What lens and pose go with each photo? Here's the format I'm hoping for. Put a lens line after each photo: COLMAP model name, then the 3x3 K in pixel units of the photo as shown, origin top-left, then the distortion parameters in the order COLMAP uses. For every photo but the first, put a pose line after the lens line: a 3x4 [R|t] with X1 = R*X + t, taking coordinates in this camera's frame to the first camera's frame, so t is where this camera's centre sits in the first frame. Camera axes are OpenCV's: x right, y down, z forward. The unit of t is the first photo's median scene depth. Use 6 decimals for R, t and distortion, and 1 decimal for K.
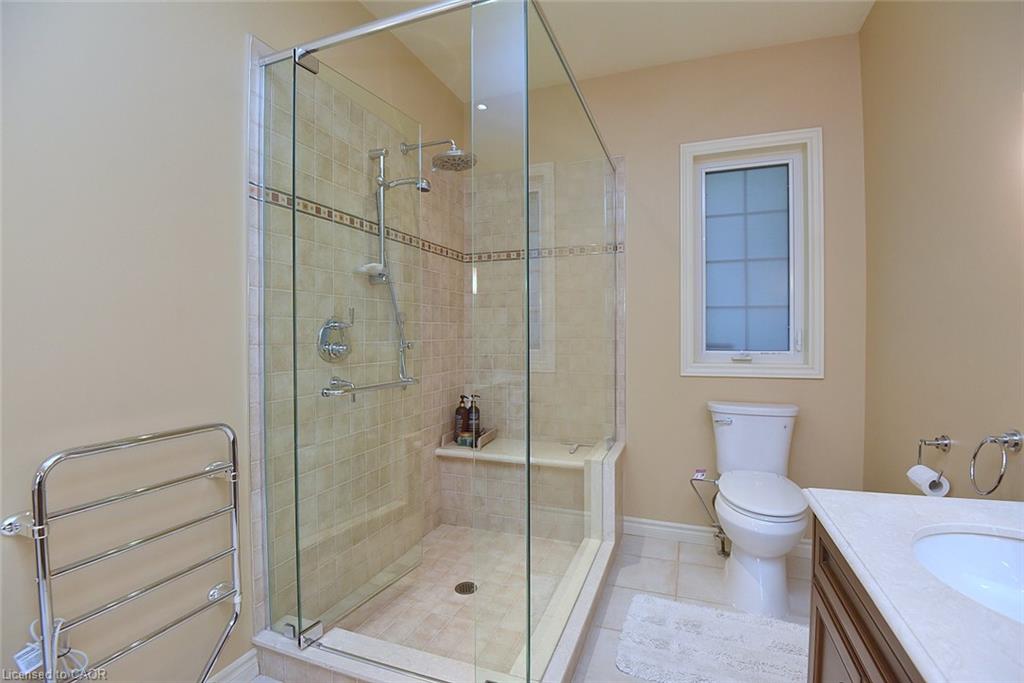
lens RADIAL K [[479.2, 0, 510.8], [0, 479.2, 334.3], [0, 0, 1]] dist [-0.019425, -0.001429]
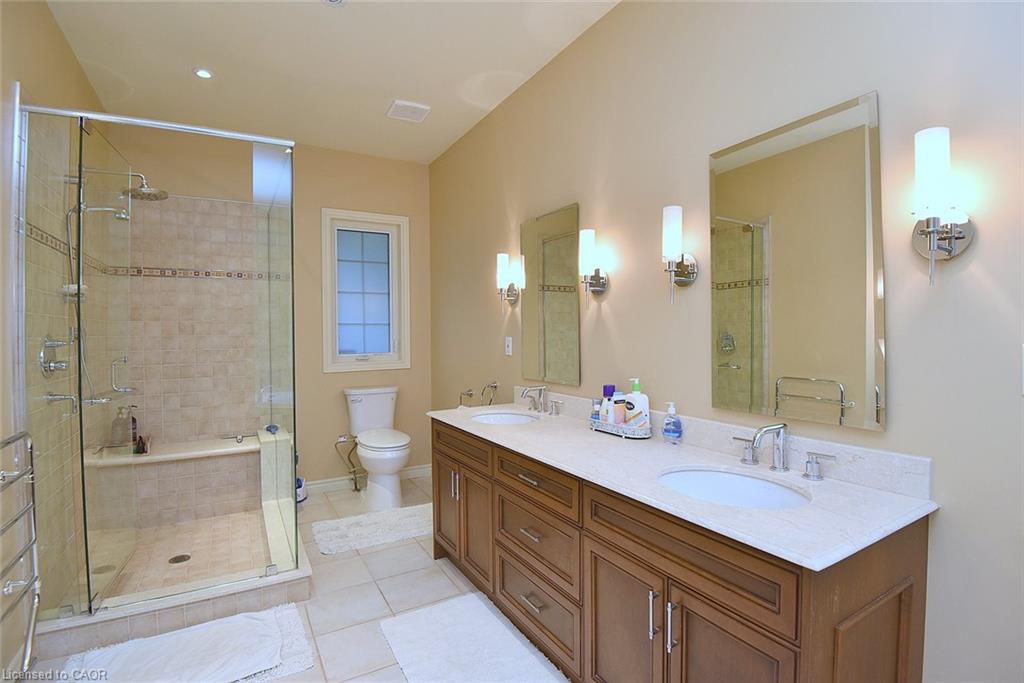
lens RADIAL K [[479.2, 0, 515.1], [0, 479.2, 338.4], [0, 0, 1]] dist [-0.019425, -0.001429]
pose [[0.638338, -0.013832, 0.769632, -0.380956], [0.012534, 0.999893, 0.007574, -0.018482], [-0.769654, 0.004811, 0.638443, -0.340509]]
